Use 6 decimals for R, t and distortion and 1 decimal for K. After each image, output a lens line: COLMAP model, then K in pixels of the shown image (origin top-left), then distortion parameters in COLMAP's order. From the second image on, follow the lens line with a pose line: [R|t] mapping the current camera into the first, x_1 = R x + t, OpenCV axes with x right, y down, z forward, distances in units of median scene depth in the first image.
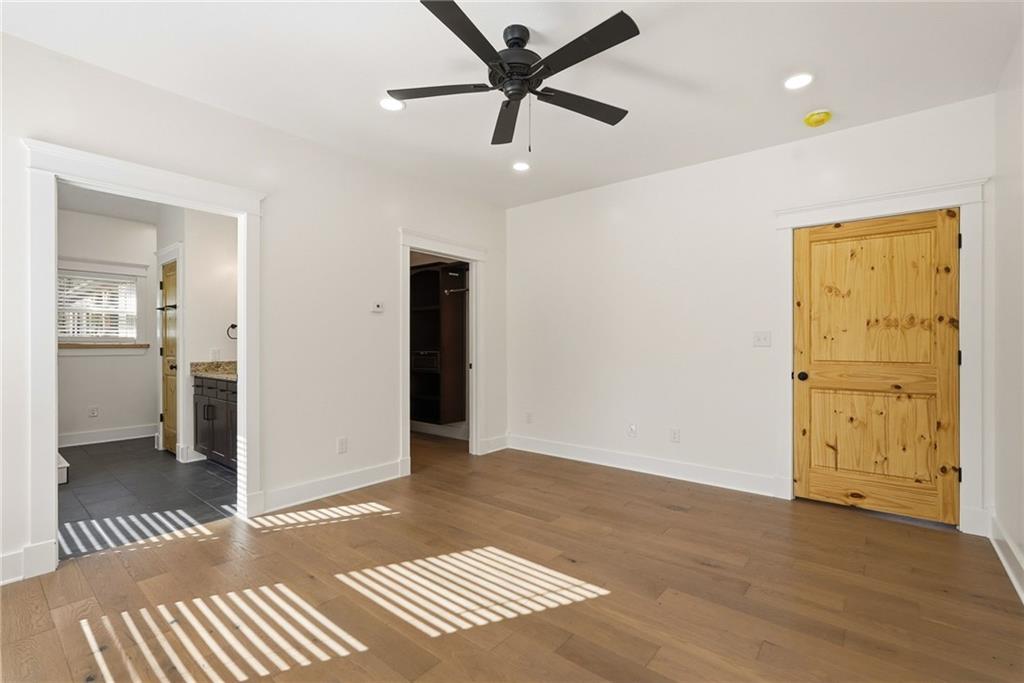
lens RADIAL K [[462.2, 0, 517.4], [0, 462.2, 340.2], [0, 0, 1]] dist [-0.009134, 0.004396]
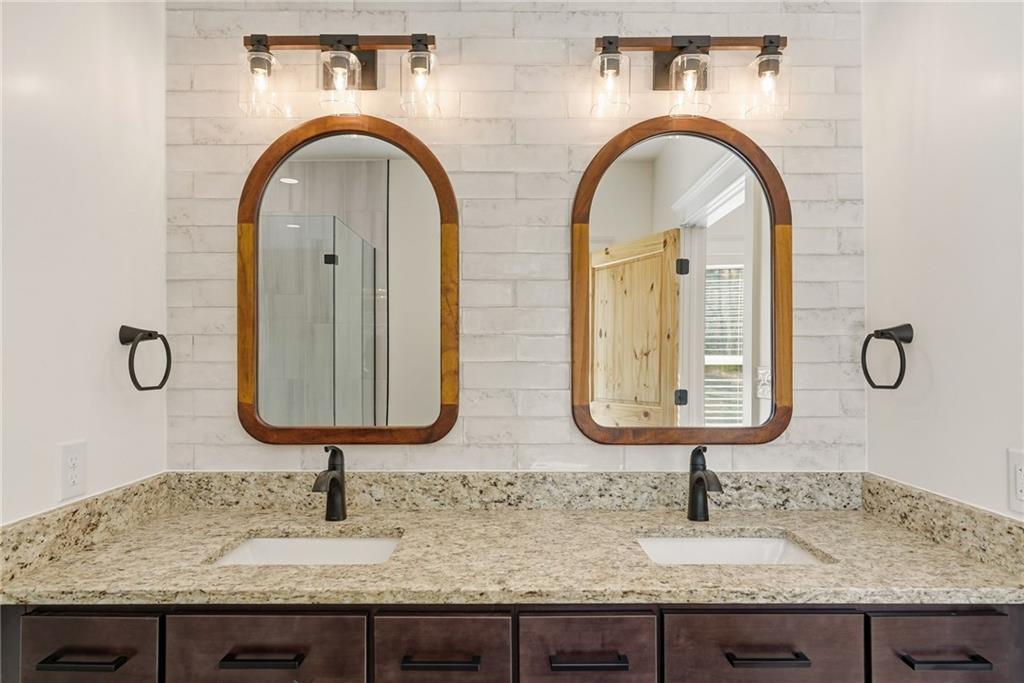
lens RADIAL K [[573.7, 0, 506.9], [0, 573.7, 355.5], [0, 0, 1]] dist [0.001763, -0.000002]
pose [[0.774965, 0.010312, 0.631920, -0.659979], [-0.002844, 0.999914, -0.012829, -0.017725], [-0.631998, 0.008145, 0.774927, 0.664803]]
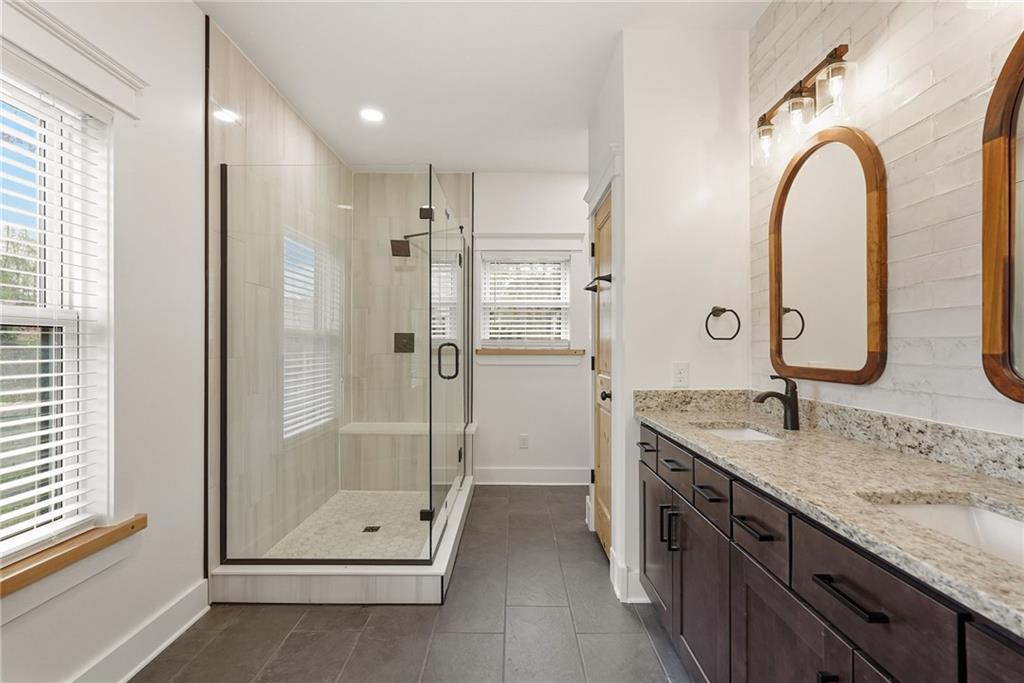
lens RADIAL K [[462.2, 0, 512.9], [0, 462.2, 345.8], [0, 0, 1]] dist [-0.009134, 0.004396]
pose [[0.638265, 0.004109, -0.769806, -0.405169], [-0.003184, 0.999991, 0.002698, 0.001710], [0.769810, 0.000729, 0.638273, 0.573930]]
